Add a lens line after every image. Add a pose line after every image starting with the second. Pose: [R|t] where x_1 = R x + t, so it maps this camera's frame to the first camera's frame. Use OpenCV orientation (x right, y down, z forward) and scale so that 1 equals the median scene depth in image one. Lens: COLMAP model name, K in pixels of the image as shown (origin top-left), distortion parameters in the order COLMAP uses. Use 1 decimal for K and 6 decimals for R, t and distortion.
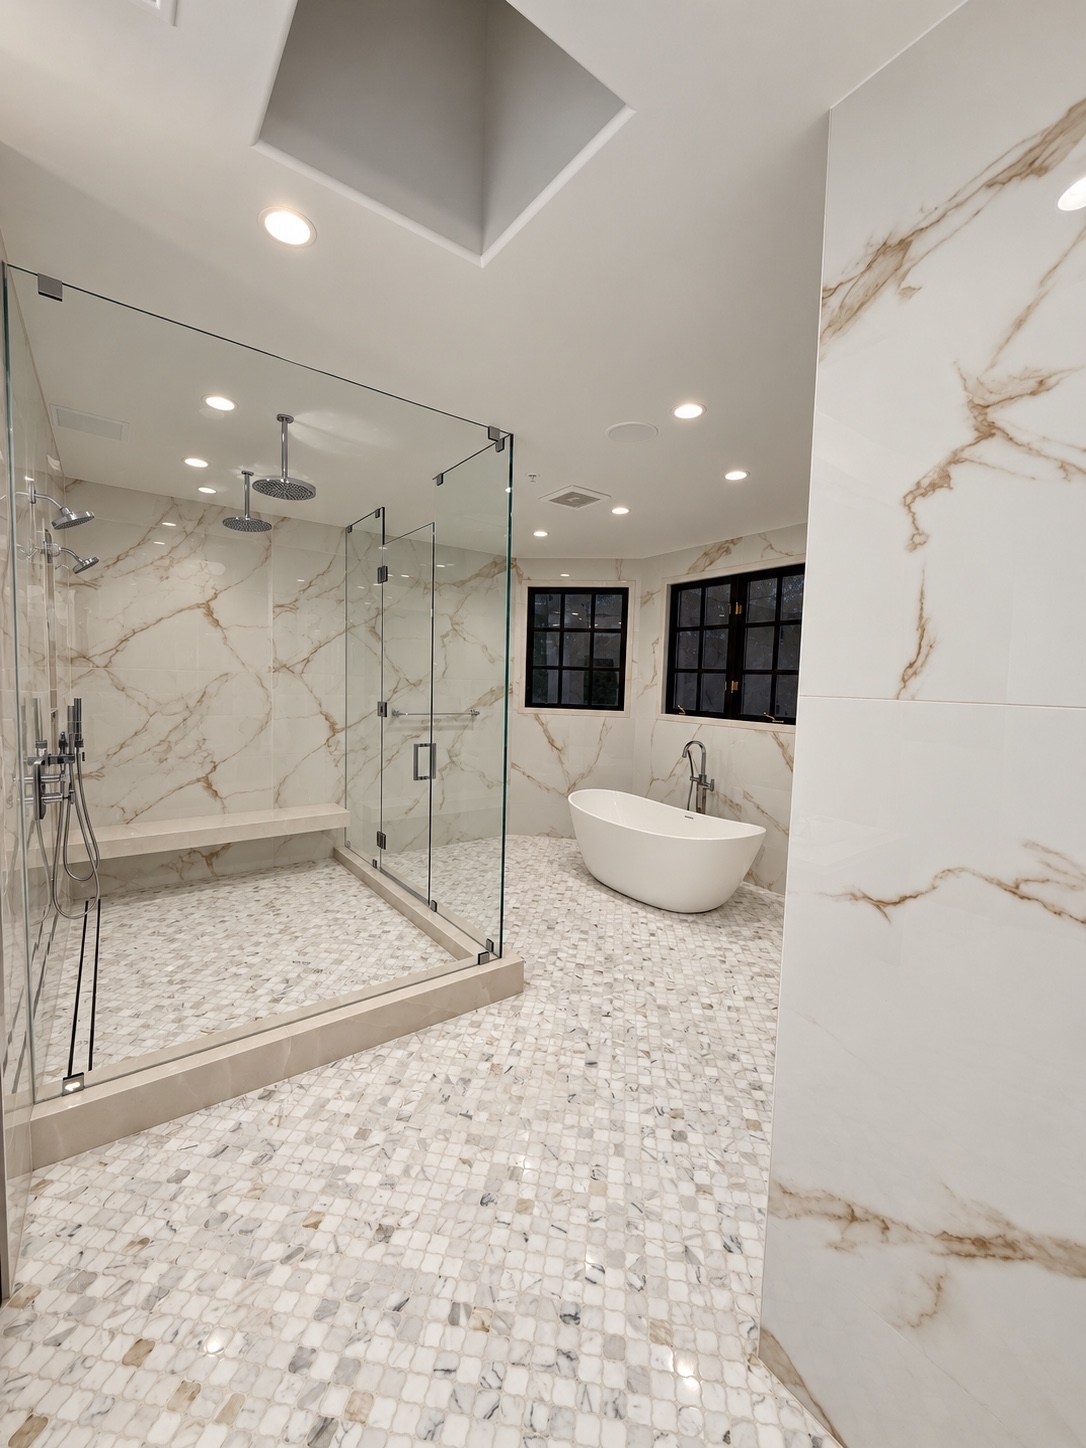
lens RADIAL K [[581.2, 0, 541.9], [0, 581.2, 726.2], [0, 0, 1]] dist [0.002053, -0.000058]
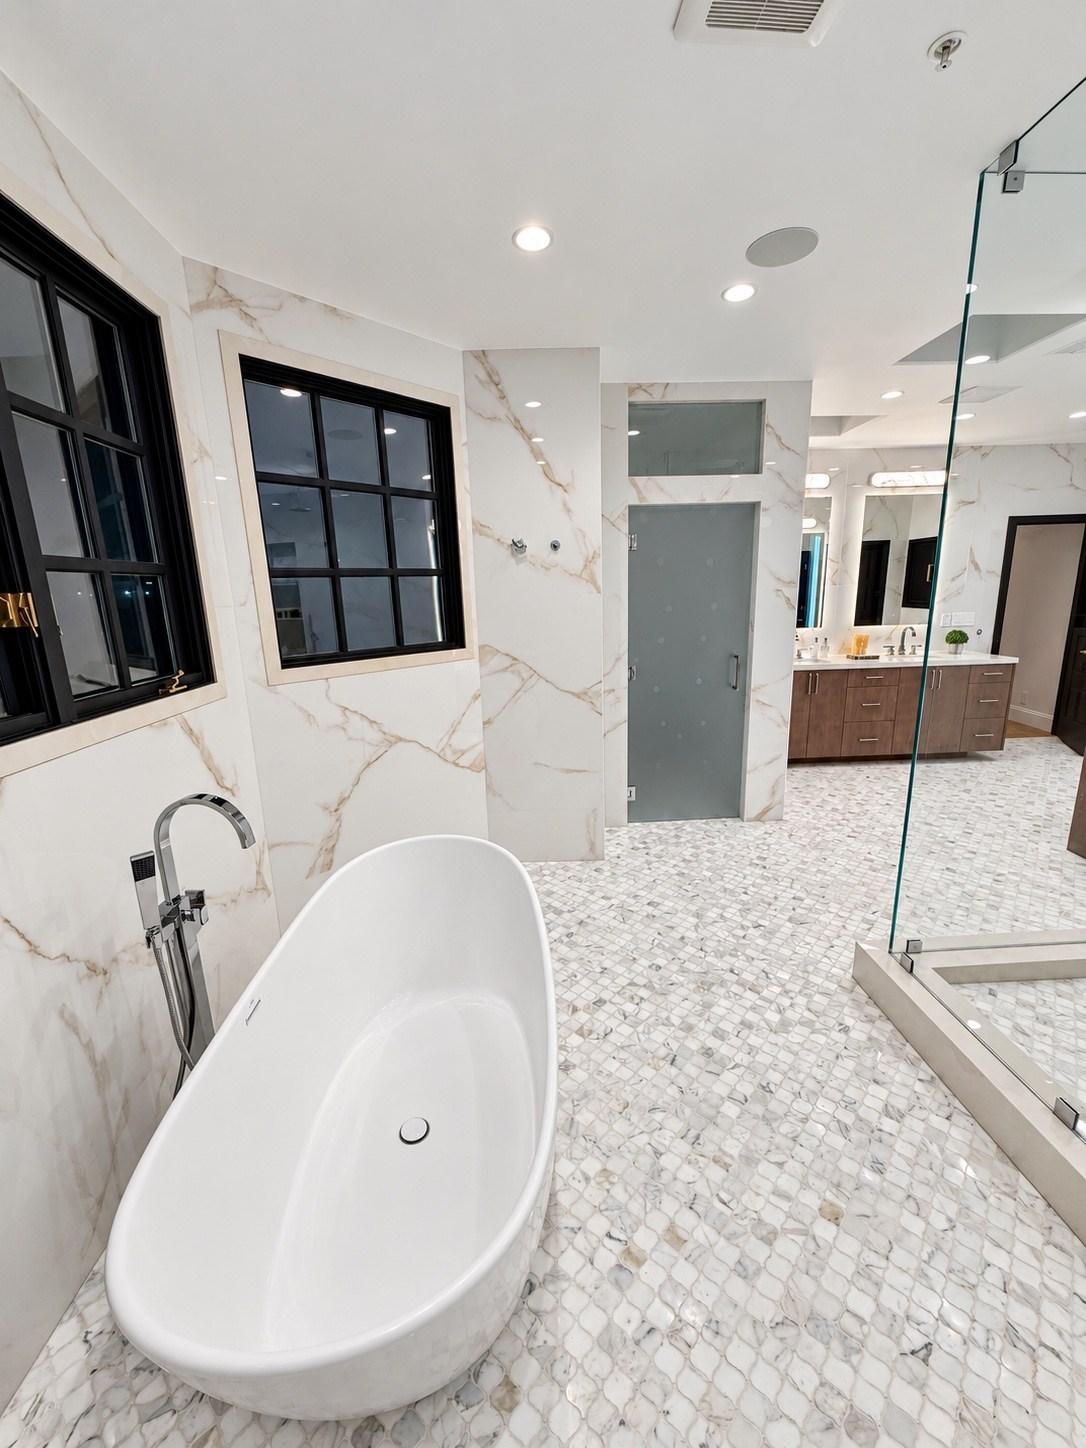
lens RADIAL K [[581.2, 0, 536.3], [0, 581.2, 719.5], [0, 0, 1]] dist [0.002053, -0.000058]
pose [[-0.826423, -0.129192, 0.548028, -0.069718], [0.044046, 0.955504, 0.291671, -0.147410], [-0.561325, 0.265182, -0.783960, 1.795827]]
